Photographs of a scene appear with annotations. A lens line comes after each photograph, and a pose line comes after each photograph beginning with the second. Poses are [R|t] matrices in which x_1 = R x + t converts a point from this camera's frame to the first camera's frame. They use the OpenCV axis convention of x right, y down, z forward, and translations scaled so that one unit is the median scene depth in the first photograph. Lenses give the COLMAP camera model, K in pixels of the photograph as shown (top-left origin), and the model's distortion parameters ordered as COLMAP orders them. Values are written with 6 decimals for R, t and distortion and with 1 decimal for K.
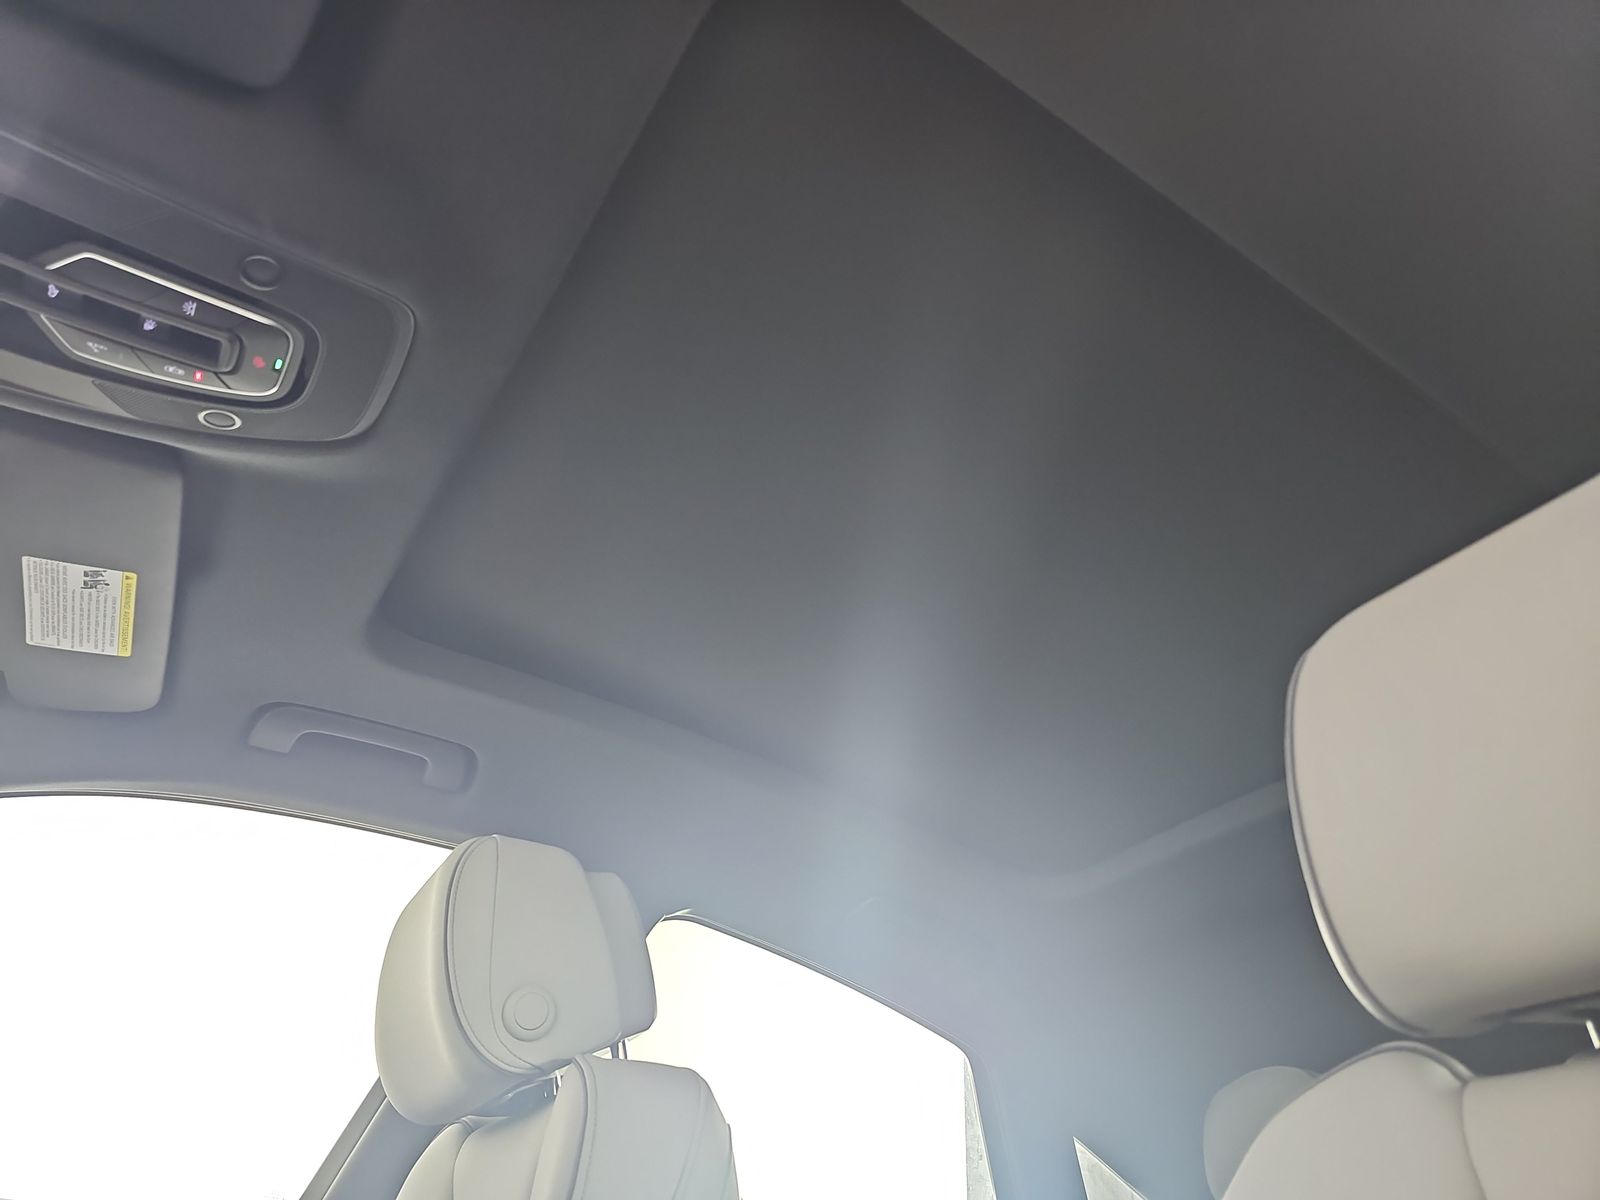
lens RADIAL K [[1082.9, 0, 800.0], [0, 1082.9, 600.0], [0, 0, 1]] dist [0.025584, -0.069019]
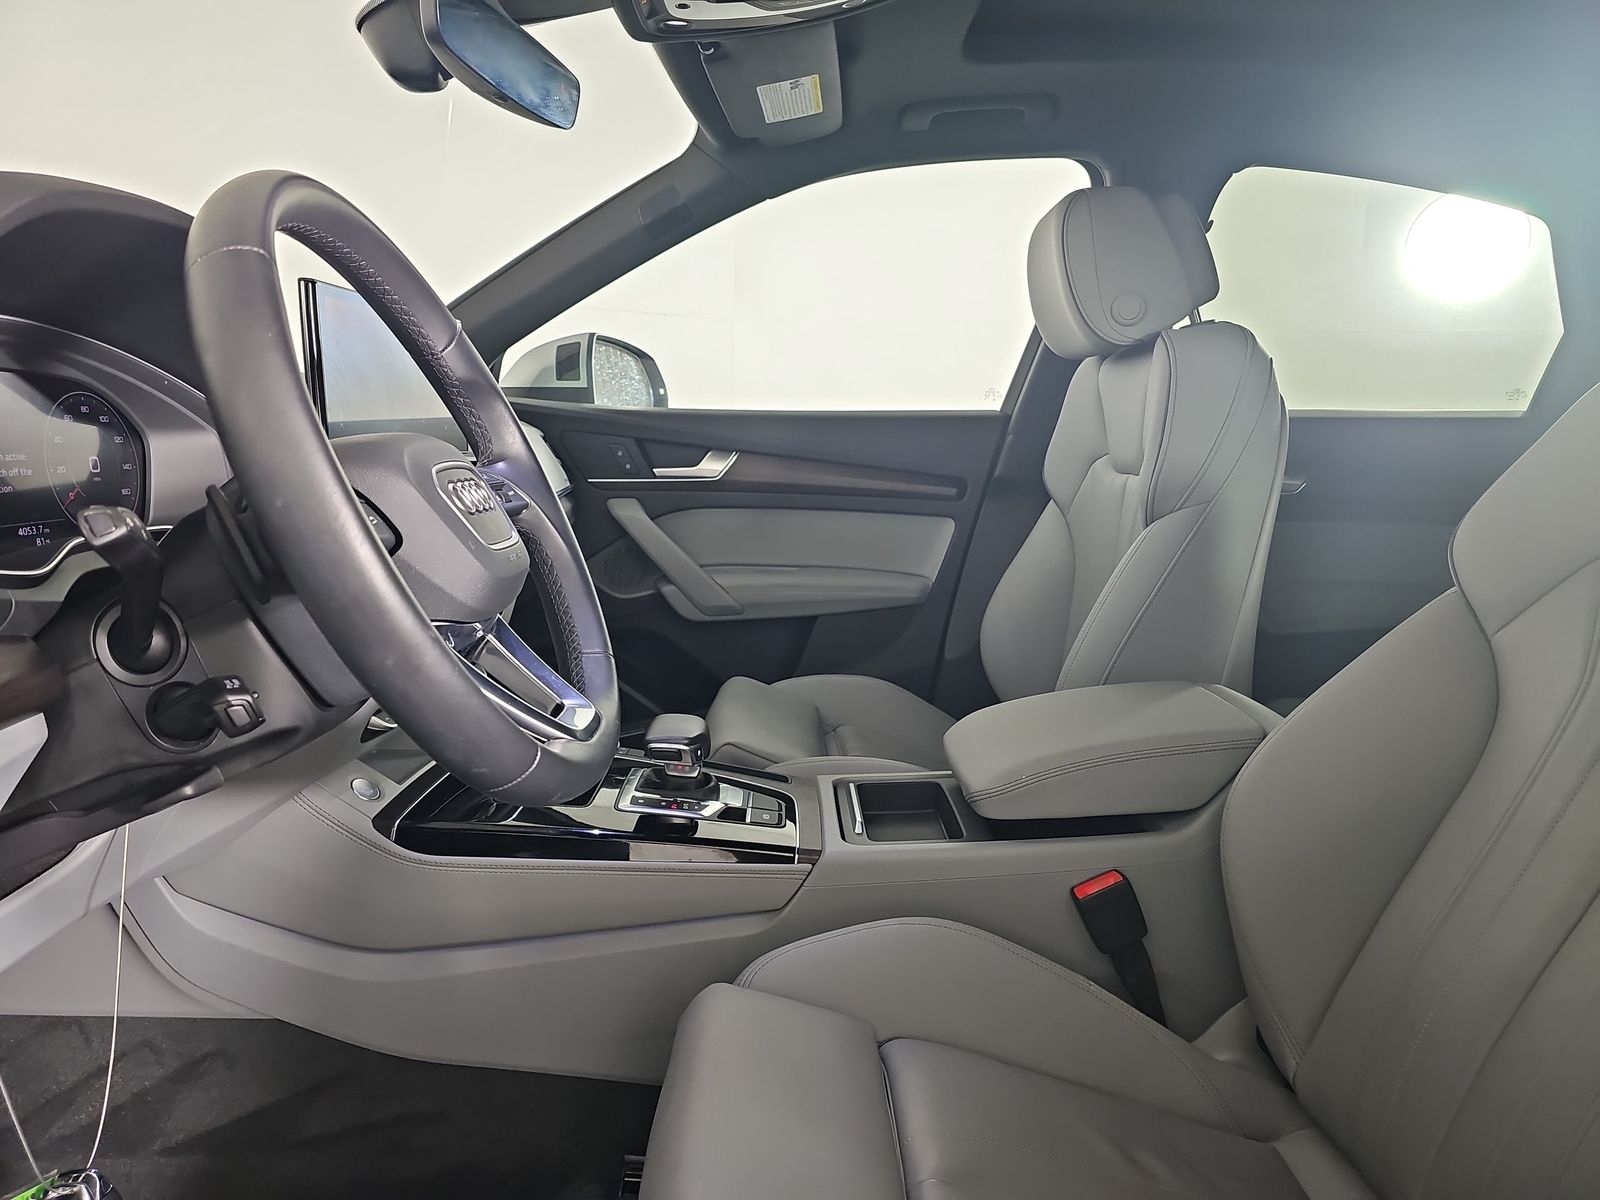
lens RADIAL K [[1082.9, 0, 800.0], [0, 1082.9, 600.0], [0, 0, 1]] dist [0.025584, -0.069019]
pose [[0.855106, 0.042506, -0.516708, 0.155321], [0.328483, 0.726652, 0.603387, -0.374378], [0.401114, -0.685689, 0.607402, -0.384077]]
